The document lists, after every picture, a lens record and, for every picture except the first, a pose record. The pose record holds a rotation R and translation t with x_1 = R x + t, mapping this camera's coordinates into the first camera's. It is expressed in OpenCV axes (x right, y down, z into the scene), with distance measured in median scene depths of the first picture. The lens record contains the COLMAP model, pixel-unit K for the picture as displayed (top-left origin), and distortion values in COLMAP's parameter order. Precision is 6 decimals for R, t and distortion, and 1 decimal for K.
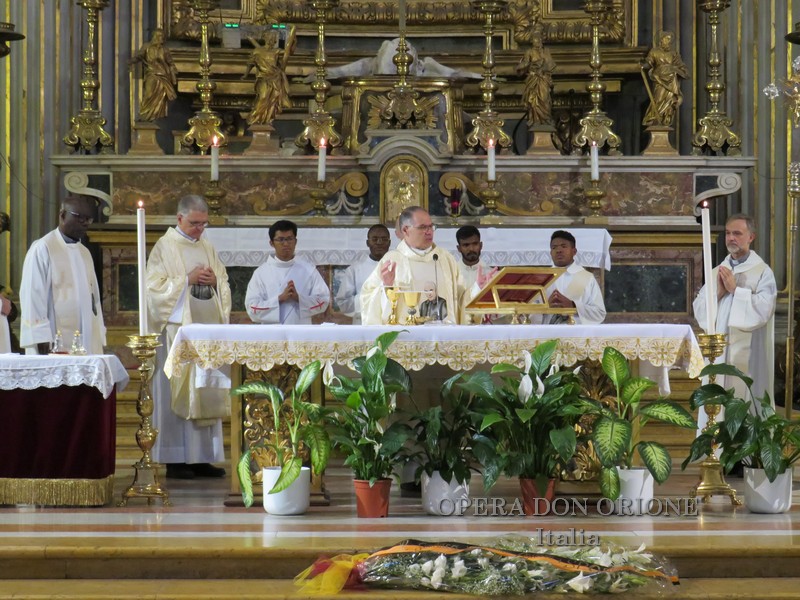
lens RADIAL K [[1110.9, 0, 393.4], [0, 1110.9, 296.8], [0, 0, 1]] dist [-0.024362, 0.000000]
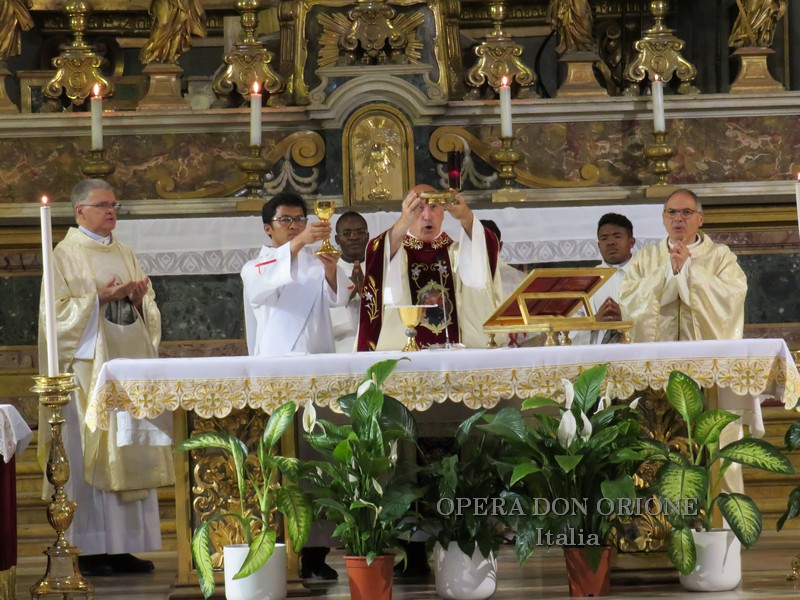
lens RADIAL K [[1382.5, 0, 405.9], [0, 1382.5, 301.6], [0, 0, 1]] dist [0.022882, 0.000000]
pose [[0.999486, -0.031654, 0.005126, 0.018640], [0.031699, 0.999456, -0.009072, 0.001264], [-0.004836, 0.009230, 0.999946, 0.152425]]
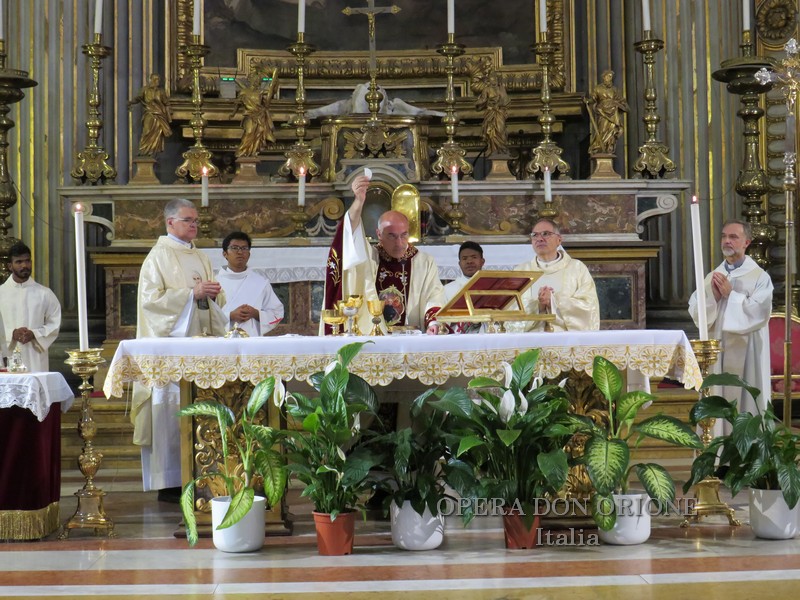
lens RADIAL K [[1453.6, 0, 383.8], [0, 1453.6, 284.9], [0, 0, 1]] dist [-0.139941, 0.000000]
pose [[0.999556, -0.014224, 0.026178, -0.021305], [0.014478, 0.999850, -0.009505, -0.010287], [-0.026039, 0.009879, 0.999612, -0.433334]]
